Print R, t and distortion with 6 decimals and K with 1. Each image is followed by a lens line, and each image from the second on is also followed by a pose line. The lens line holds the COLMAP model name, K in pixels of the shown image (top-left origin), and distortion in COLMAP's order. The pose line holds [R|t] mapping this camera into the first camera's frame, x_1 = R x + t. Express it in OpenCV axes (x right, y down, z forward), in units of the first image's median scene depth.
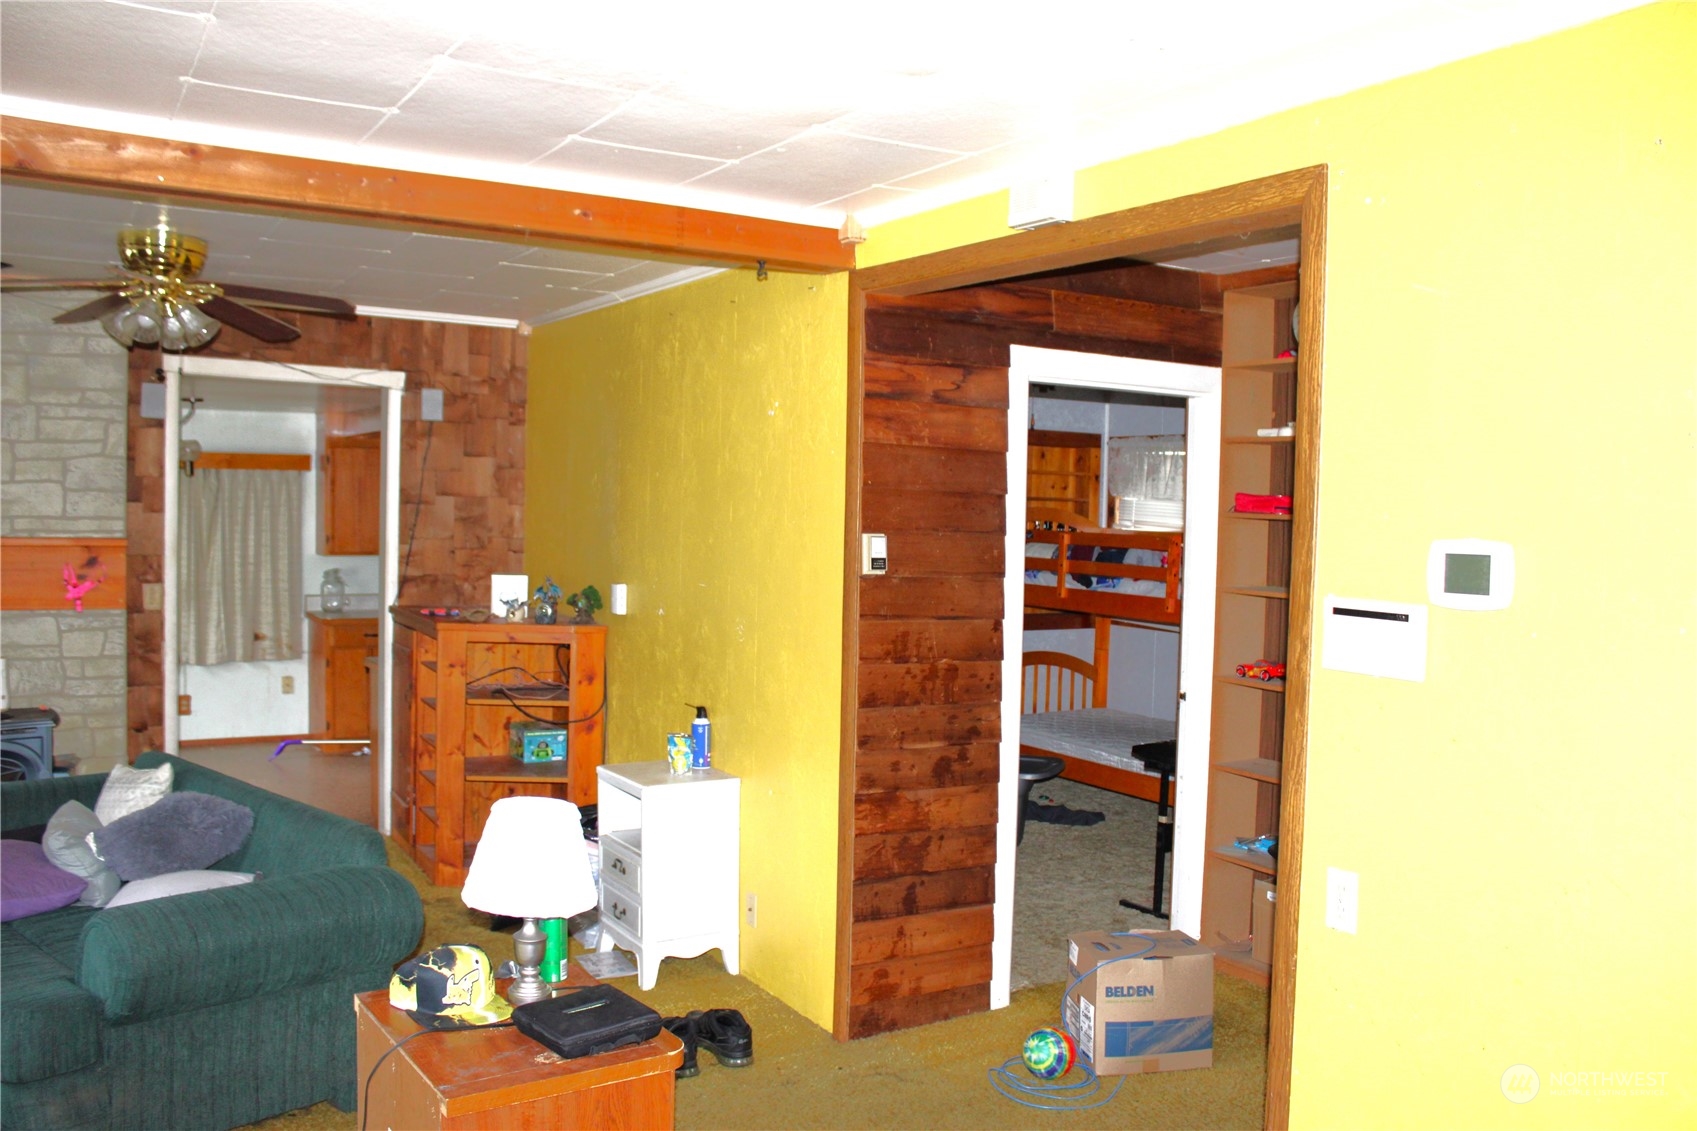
lens RADIAL K [[1418.0, 0, 849.2], [0, 1418.0, 563.1], [0, 0, 1]] dist [-0.165023, 0.148594]
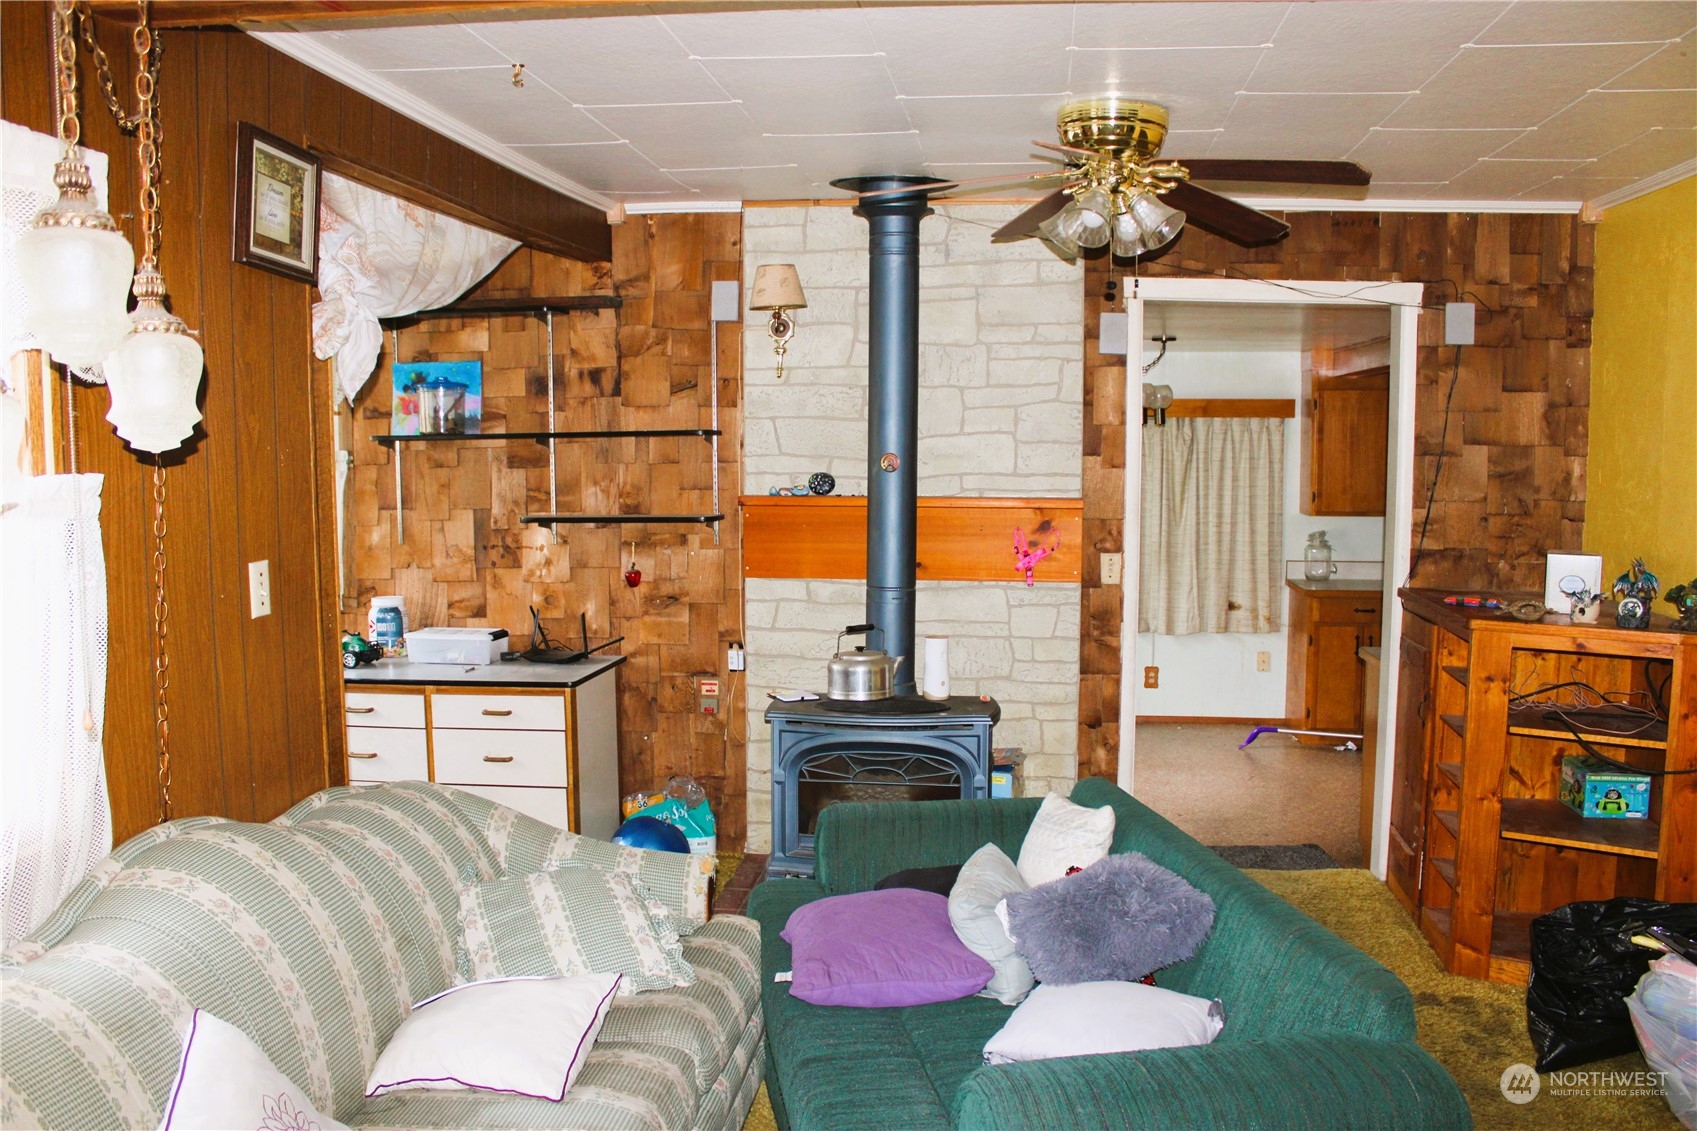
lens RADIAL K [[1418.0, 0, 843.7], [0, 1418.0, 566.3], [0, 0, 1]] dist [-0.165023, 0.148594]
pose [[0.779935, 0.033203, -0.624979, -0.100253], [-0.009784, 0.999117, 0.040869, -0.010878], [0.625784, -0.025761, 0.779571, 0.234000]]
